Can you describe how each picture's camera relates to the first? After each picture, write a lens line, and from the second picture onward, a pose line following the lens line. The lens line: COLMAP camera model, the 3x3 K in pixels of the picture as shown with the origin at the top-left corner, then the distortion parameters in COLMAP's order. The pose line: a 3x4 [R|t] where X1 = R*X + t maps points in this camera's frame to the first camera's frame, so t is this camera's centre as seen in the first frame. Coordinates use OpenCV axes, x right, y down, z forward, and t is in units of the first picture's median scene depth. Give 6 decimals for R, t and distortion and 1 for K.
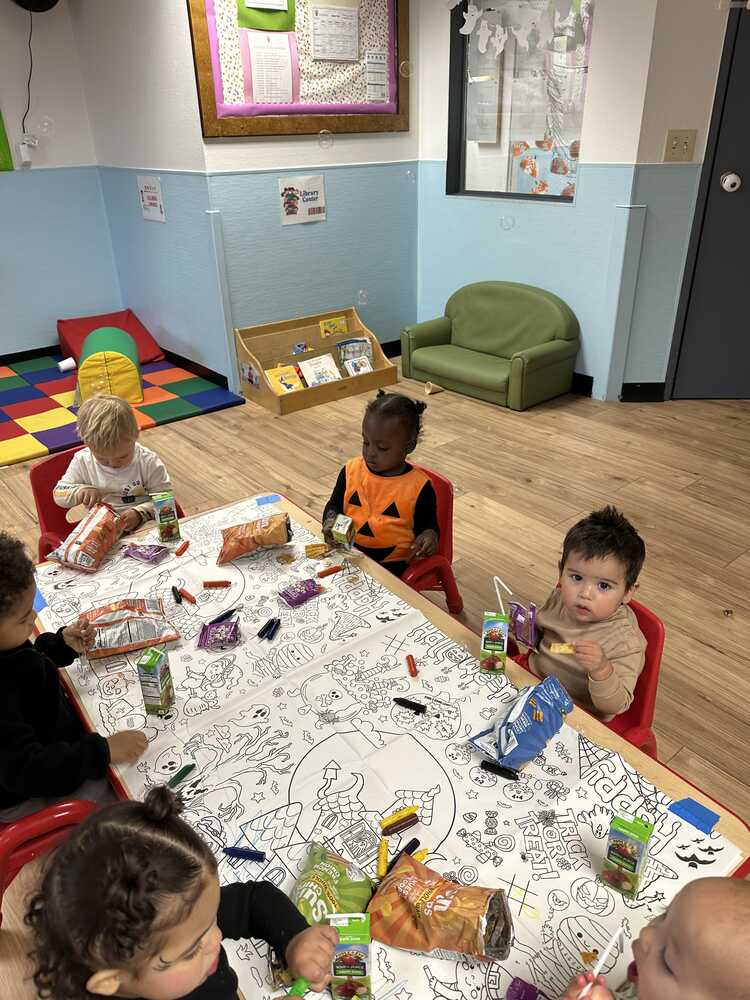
lens RADIAL K [[711.7, 0, 375.0], [0, 711.7, 500.0], [0, 0, 1]] dist [0.011209, -0.001137]
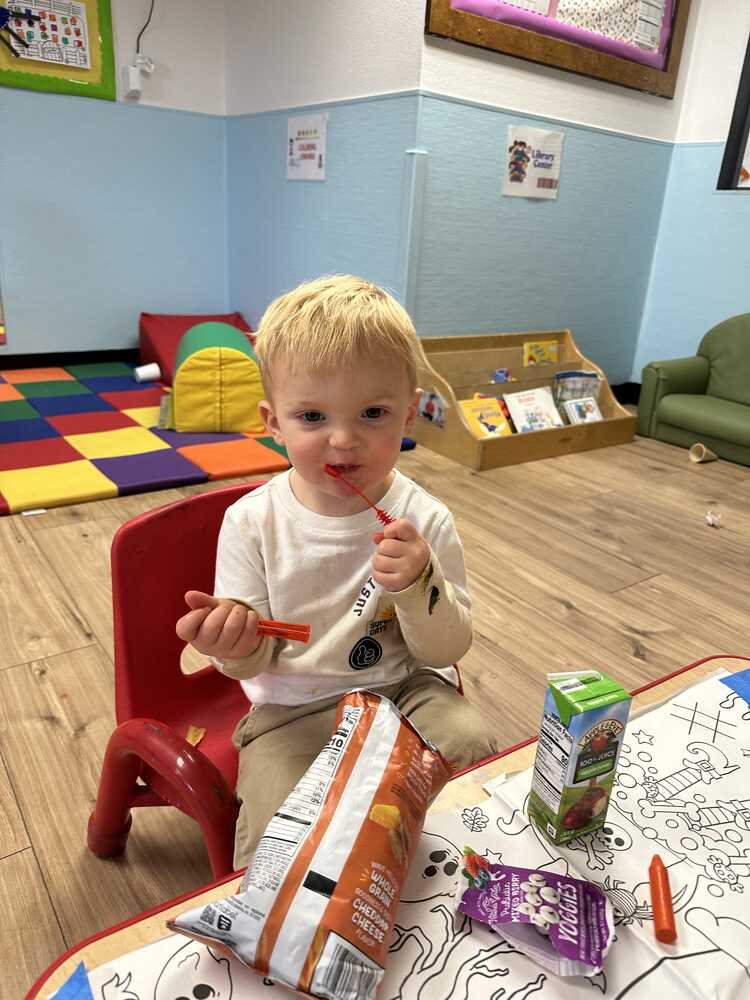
lens RADIAL K [[704.3, 0, 412.5], [0, 704.3, 495.1], [0, 0, 1]] dist [-0.004171, 0.002736]
pose [[0.995111, 0.098535, 0.006703, -0.188391], [-0.097359, 0.990107, -0.101040, -0.026305], [-0.016592, 0.099893, 0.994860, 0.359313]]
